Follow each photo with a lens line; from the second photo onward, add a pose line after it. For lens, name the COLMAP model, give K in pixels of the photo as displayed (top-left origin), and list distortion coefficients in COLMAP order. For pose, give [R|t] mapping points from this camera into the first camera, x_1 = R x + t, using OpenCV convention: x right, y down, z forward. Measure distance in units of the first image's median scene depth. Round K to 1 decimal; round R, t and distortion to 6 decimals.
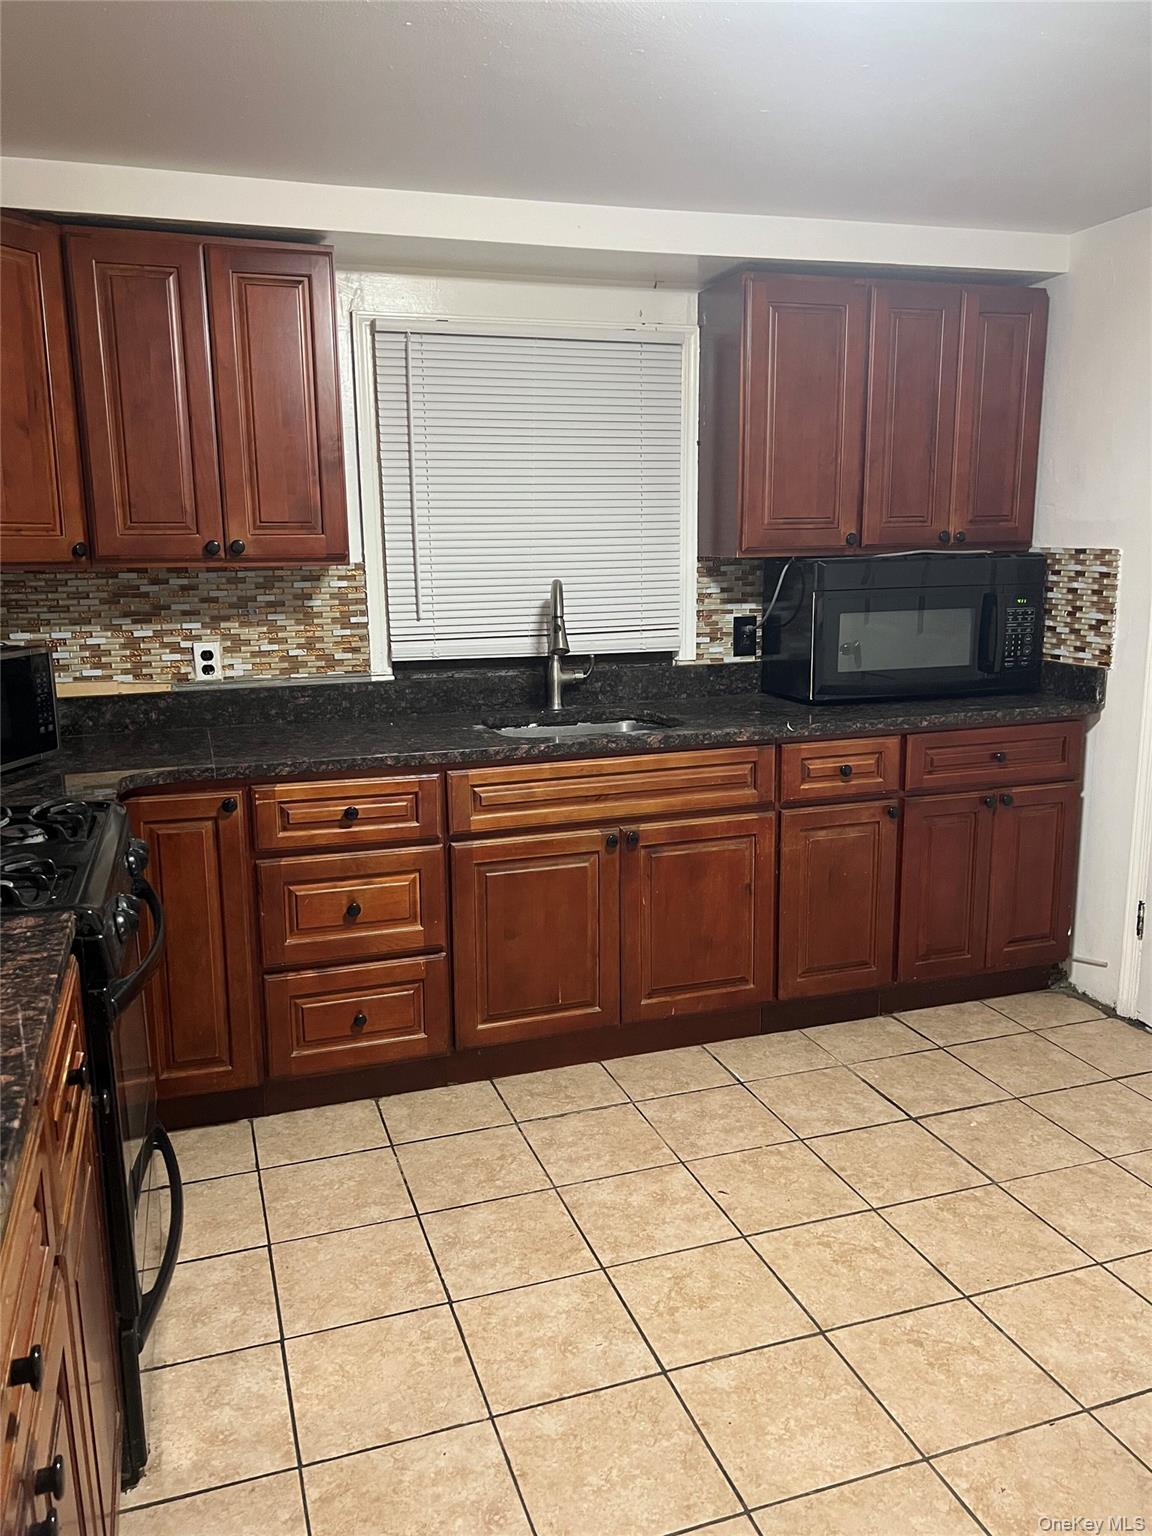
lens RADIAL K [[1172.2, 0, 576.0], [0, 1172.2, 768.0], [0, 0, 1]] dist [-0.001006, -0.001274]
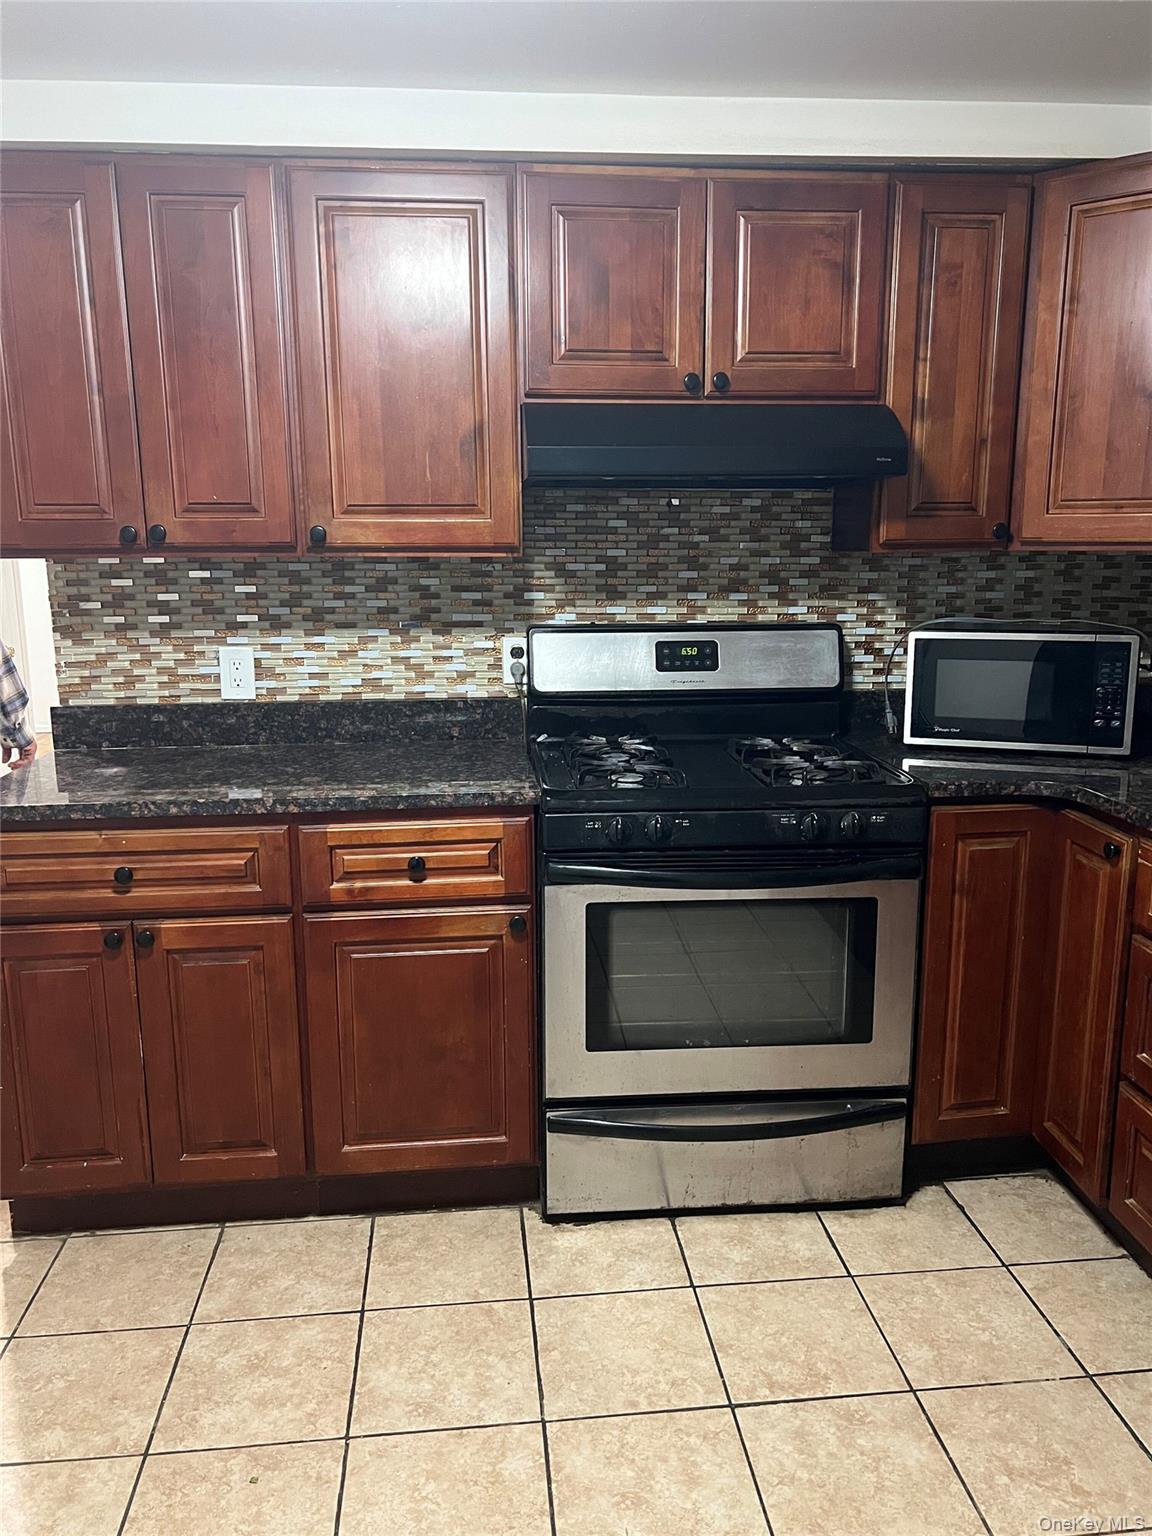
lens RADIAL K [[1172.2, 0, 576.0], [0, 1172.2, 768.0], [0, 0, 1]] dist [-0.001006, -0.001274]
pose [[-0.219906, 0.224446, -0.949350, 0.702733], [-0.173567, 0.948643, 0.264483, -0.229206], [0.959956, 0.222938, -0.169656, 1.011539]]
